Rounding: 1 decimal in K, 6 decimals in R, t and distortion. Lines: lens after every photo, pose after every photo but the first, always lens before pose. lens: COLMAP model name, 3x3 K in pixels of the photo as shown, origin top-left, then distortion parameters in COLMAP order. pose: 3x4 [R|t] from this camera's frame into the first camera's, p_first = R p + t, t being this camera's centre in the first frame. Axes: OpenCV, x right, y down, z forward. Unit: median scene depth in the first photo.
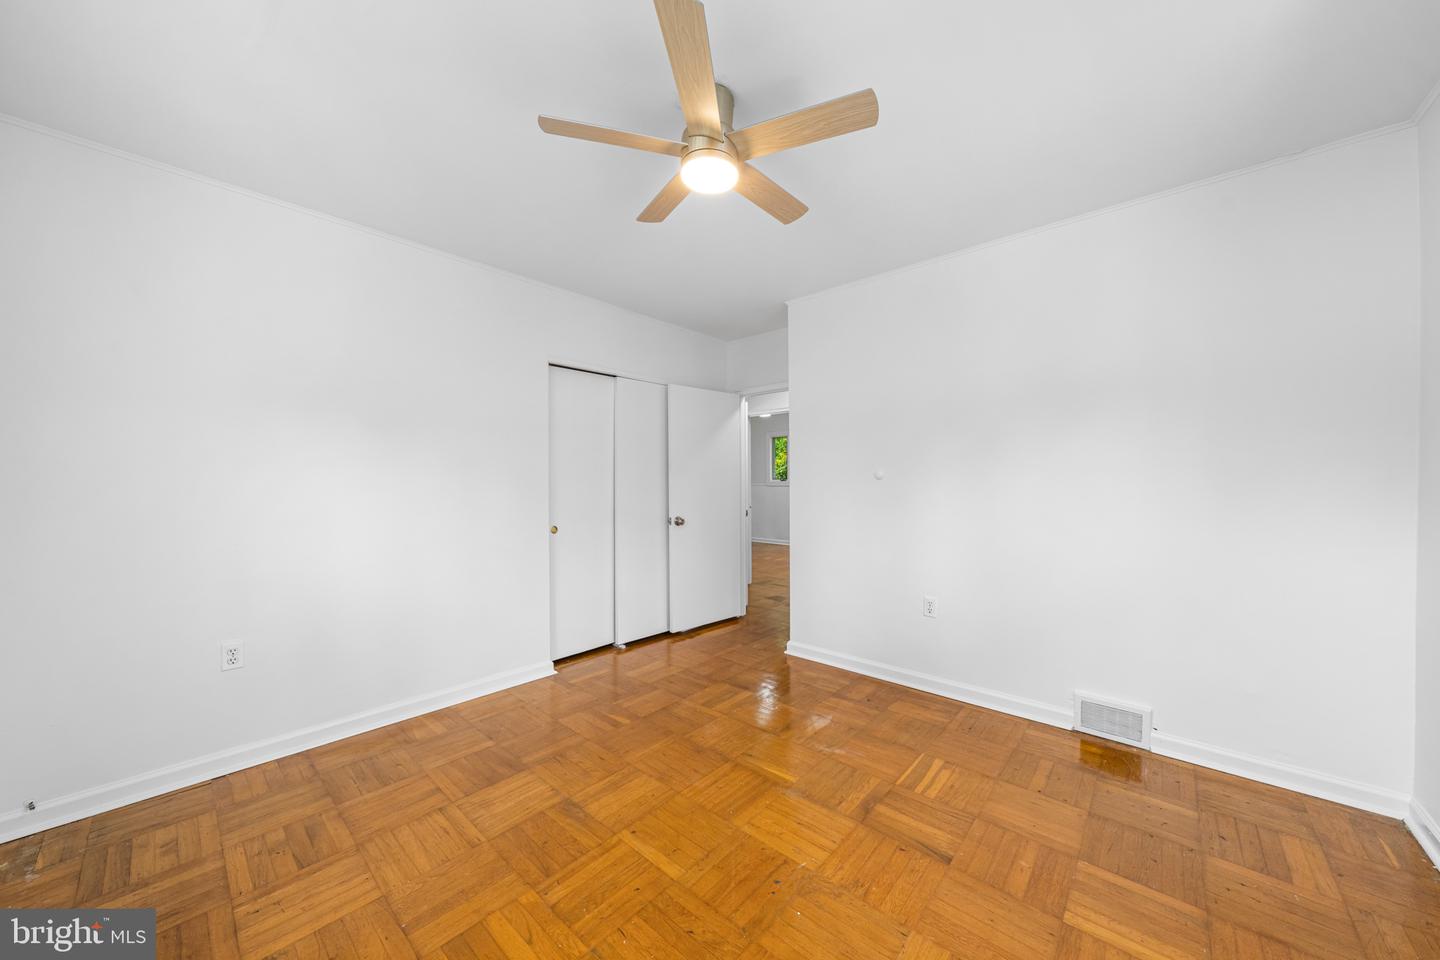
lens RADIAL K [[496.7, 0, 720.0], [0, 496.7, 480.0], [0, 0, 1]] dist [-0.000174, -0.000026]
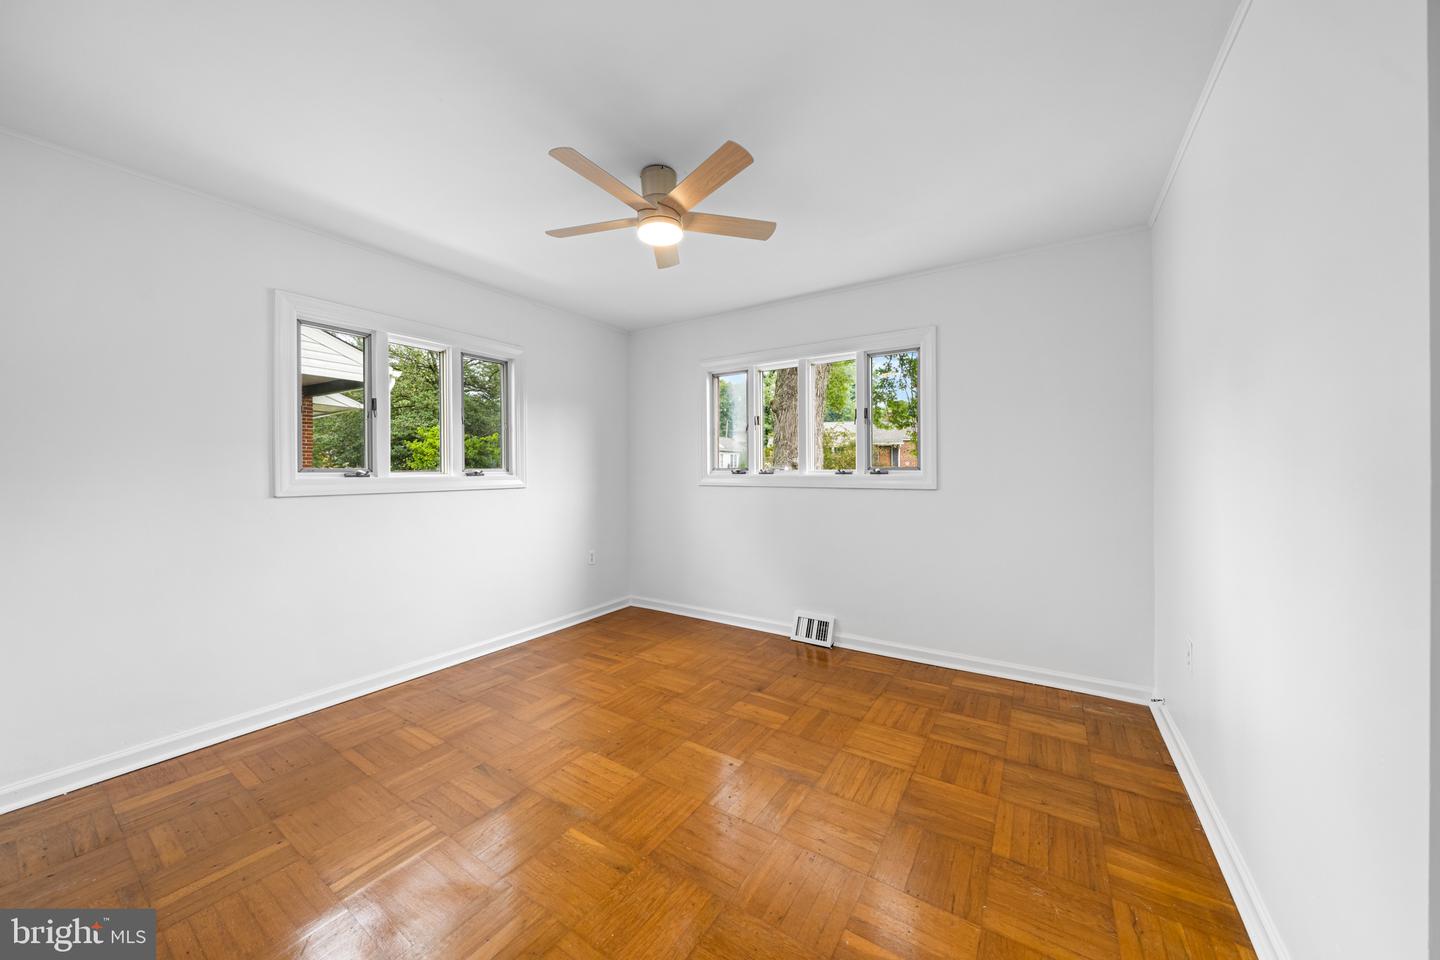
lens RADIAL K [[496.7, 0, 720.0], [0, 496.7, 480.0], [0, 0, 1]] dist [-0.000174, -0.000026]
pose [[-0.988463, 0.011160, -0.151051, 0.023923], [0.007966, 0.999732, 0.021738, -0.002109], [0.151253, 0.020284, -0.988287, 2.030024]]
